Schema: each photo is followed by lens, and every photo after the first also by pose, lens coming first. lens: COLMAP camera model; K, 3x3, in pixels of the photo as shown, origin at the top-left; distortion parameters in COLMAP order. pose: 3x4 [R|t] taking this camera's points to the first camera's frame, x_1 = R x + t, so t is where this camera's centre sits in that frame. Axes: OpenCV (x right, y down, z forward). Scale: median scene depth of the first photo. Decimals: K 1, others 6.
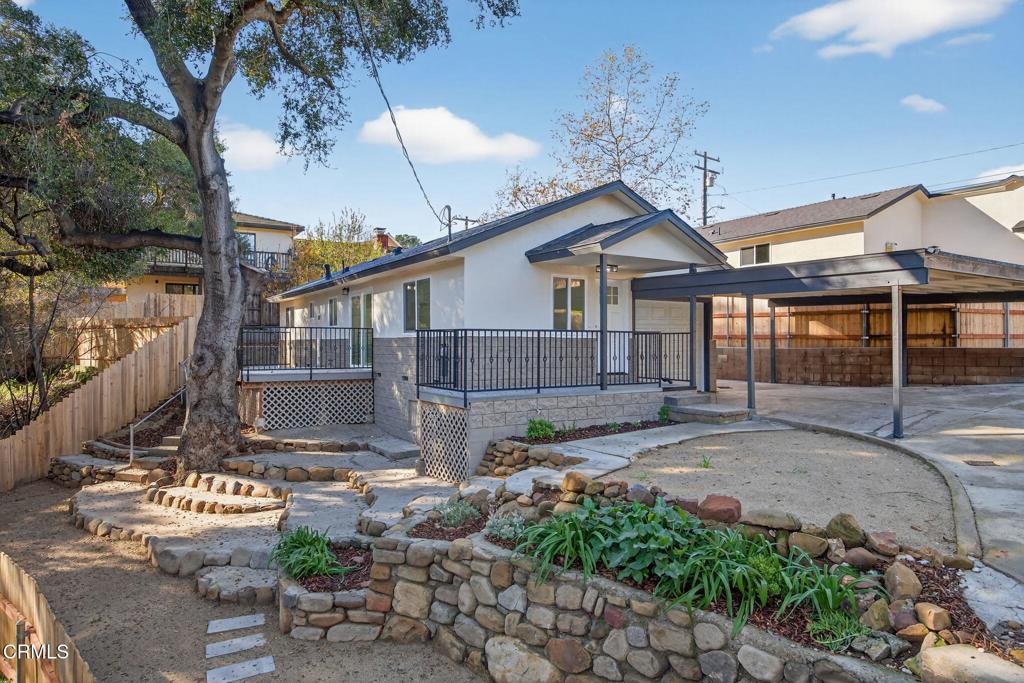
lens RADIAL K [[623.8, 0, 512.0], [0, 623.8, 341.5], [0, 0, 1]] dist [0.001301, 0.001072]
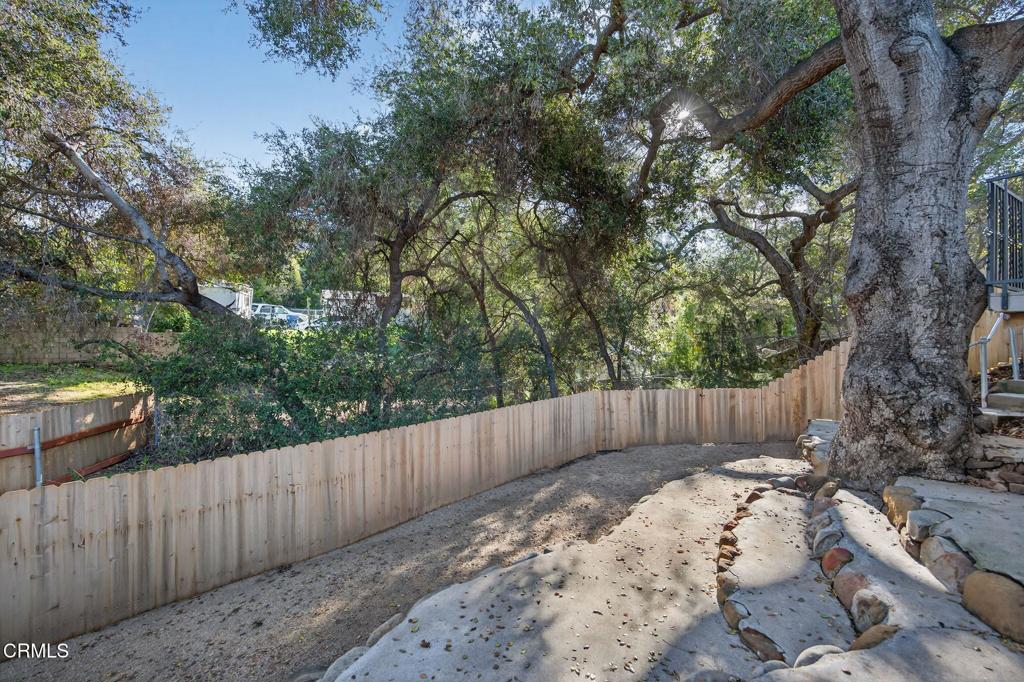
lens RADIAL K [[444.7, 0, 510.6], [0, 444.7, 333.0], [0, 0, 1]] dist [-0.019376, 0.006694]
pose [[-0.034511, -0.009928, -0.999355, -0.132410], [-0.000306, 0.999951, -0.009923, 0.087544], [0.999404, -0.000036, -0.034512, 0.729833]]
